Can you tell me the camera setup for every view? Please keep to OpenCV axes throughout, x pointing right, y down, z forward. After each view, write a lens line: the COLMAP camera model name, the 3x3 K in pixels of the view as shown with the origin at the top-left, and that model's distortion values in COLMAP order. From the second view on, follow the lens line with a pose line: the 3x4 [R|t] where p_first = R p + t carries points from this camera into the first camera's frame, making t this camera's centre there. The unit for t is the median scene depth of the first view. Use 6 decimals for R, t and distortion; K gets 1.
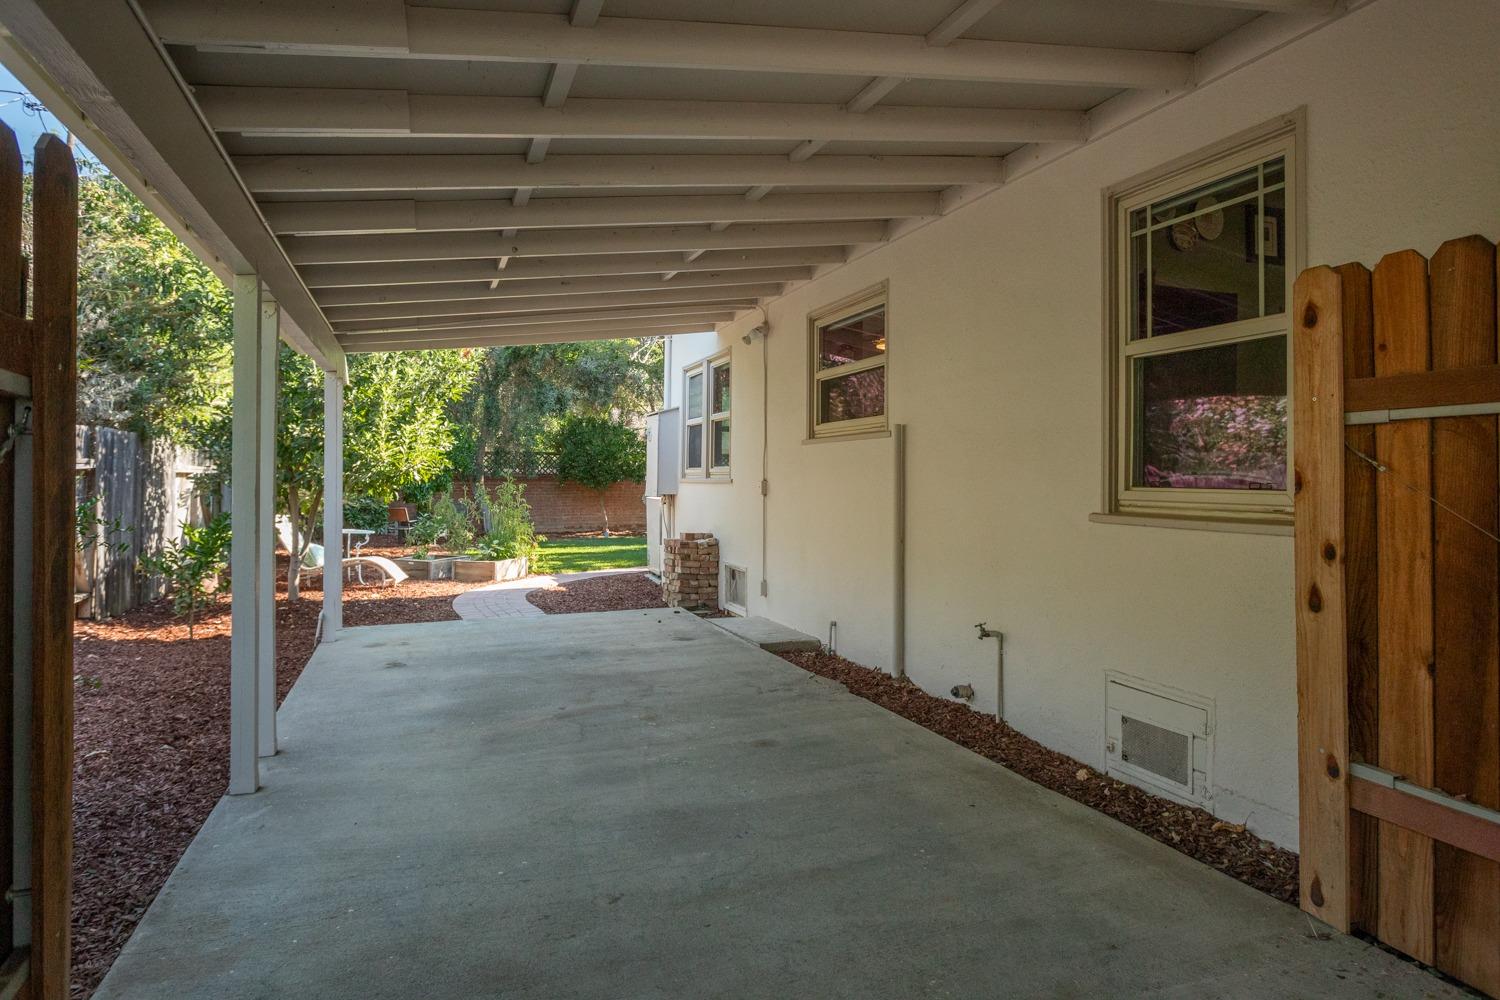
lens RADIAL K [[964.8, 0, 746.8], [0, 964.8, 449.0], [0, 0, 1]] dist [-0.004391, -0.001200]
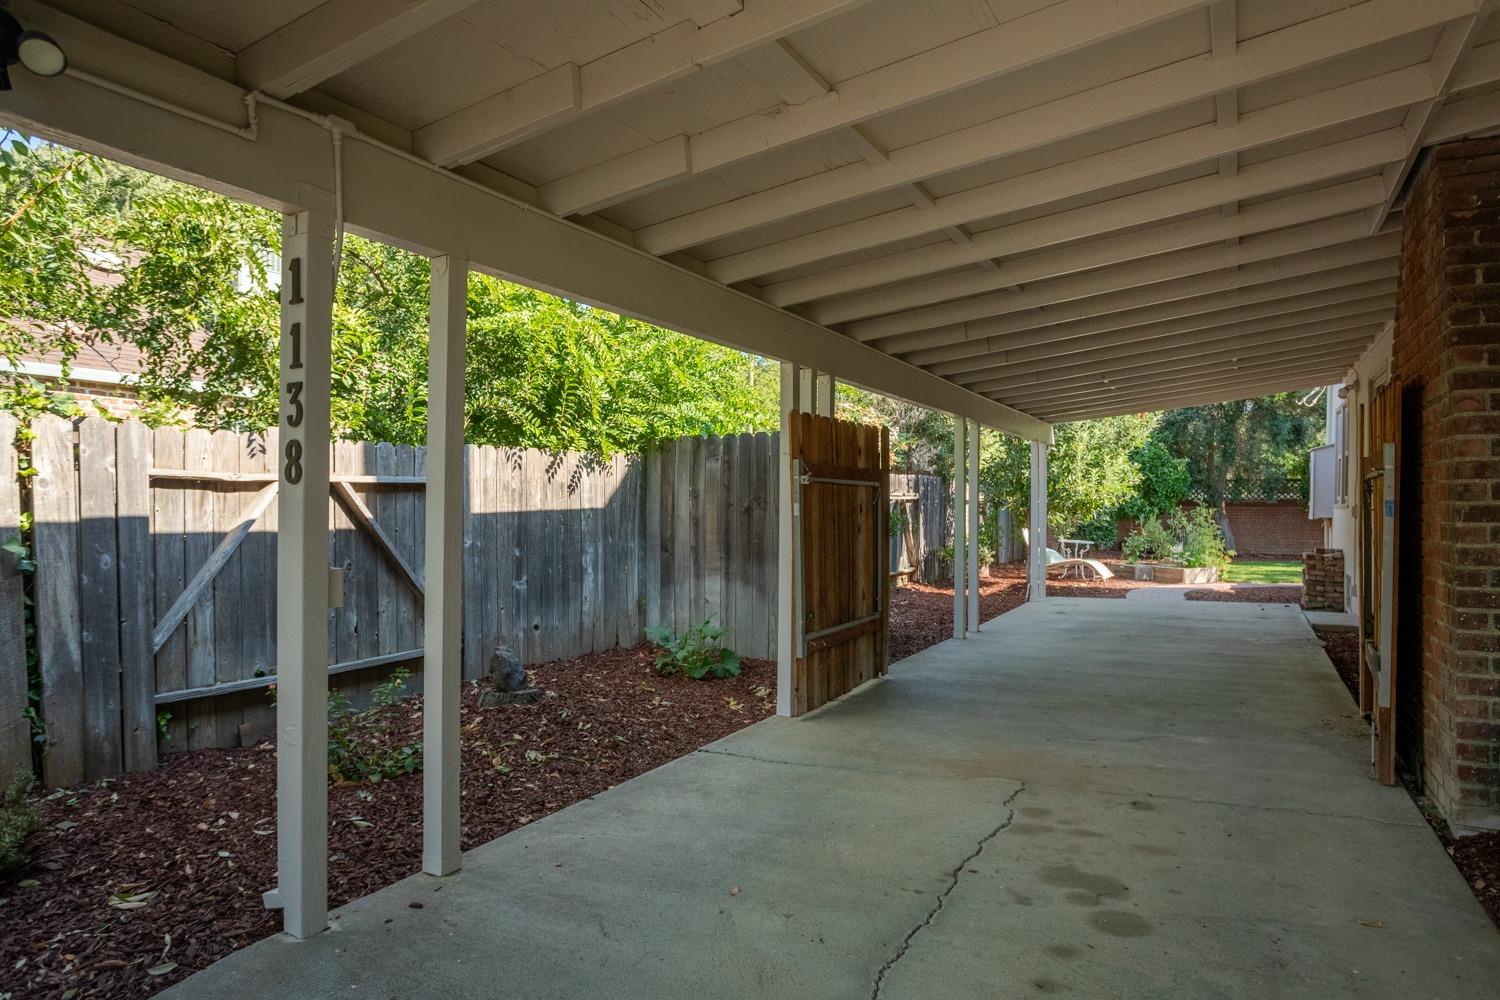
lens RADIAL K [[915.9, 0, 711.6], [0, 915.9, 500.3], [0, 0, 1]] dist [-0.069217, 0.020447]
pose [[0.665892, -0.003615, -0.746040, 0.272153], [0.024890, 0.999539, 0.017373, -0.013837], [0.745633, -0.030138, 0.665675, -0.340636]]
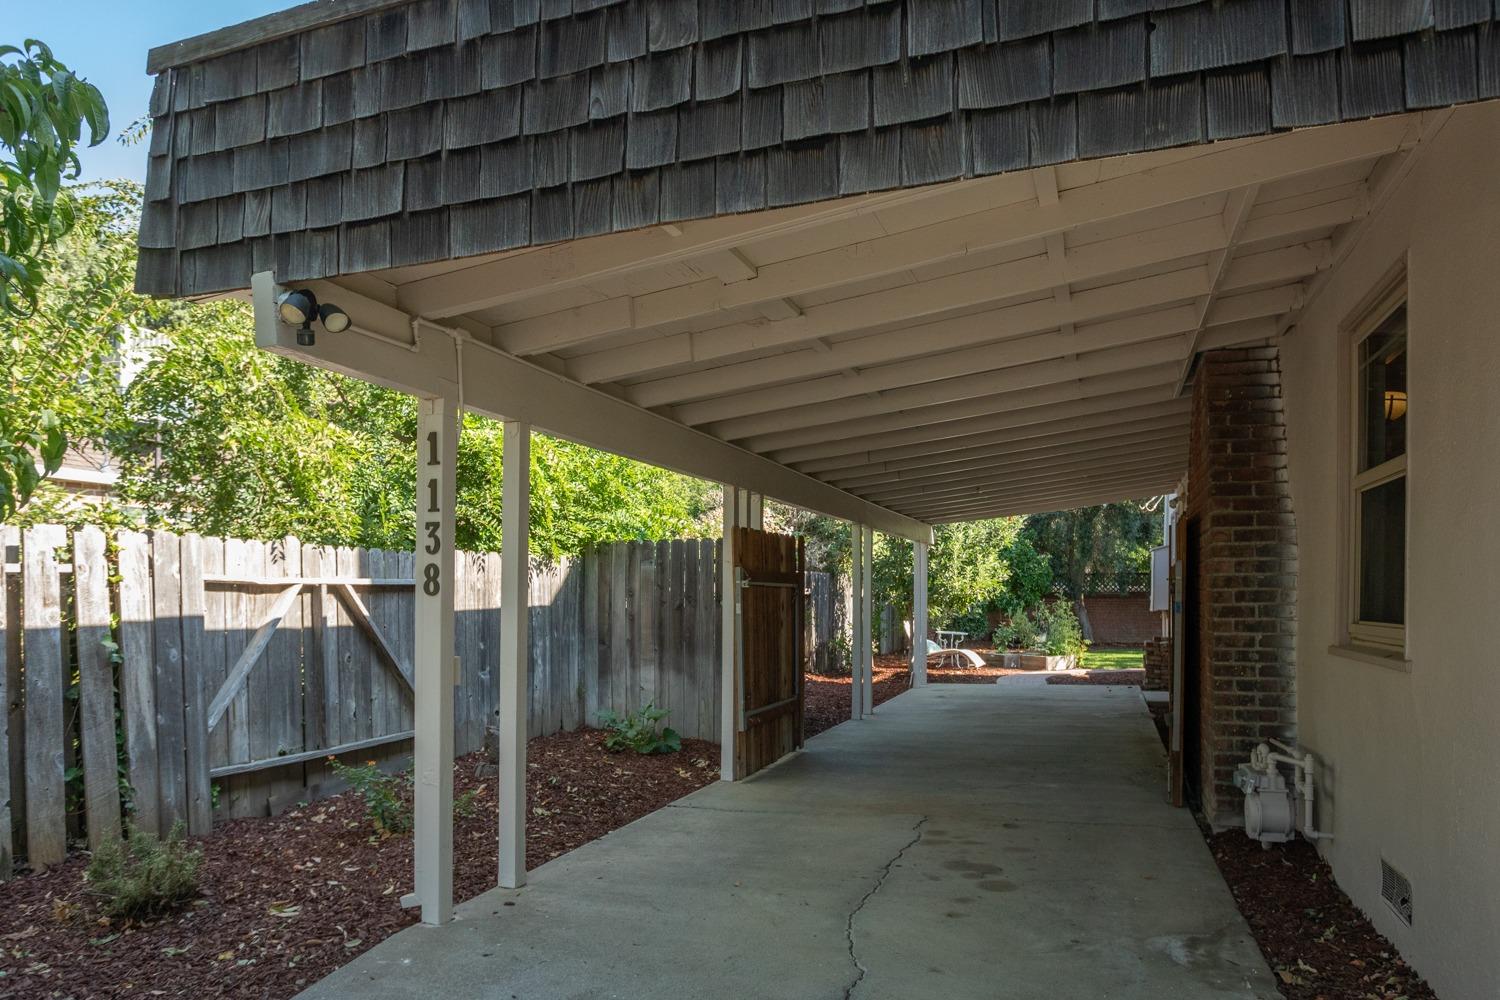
lens RADIAL K [[957.5, 0, 746.6], [0, 957.5, 572.3], [0, 0, 1]] dist [-0.093563, 0.002898]
pose [[0.785313, -0.015538, -0.618904, 0.322794], [0.020901, 0.999781, 0.001421, -0.022952], [0.618747, -0.014052, 0.785465, -0.459705]]
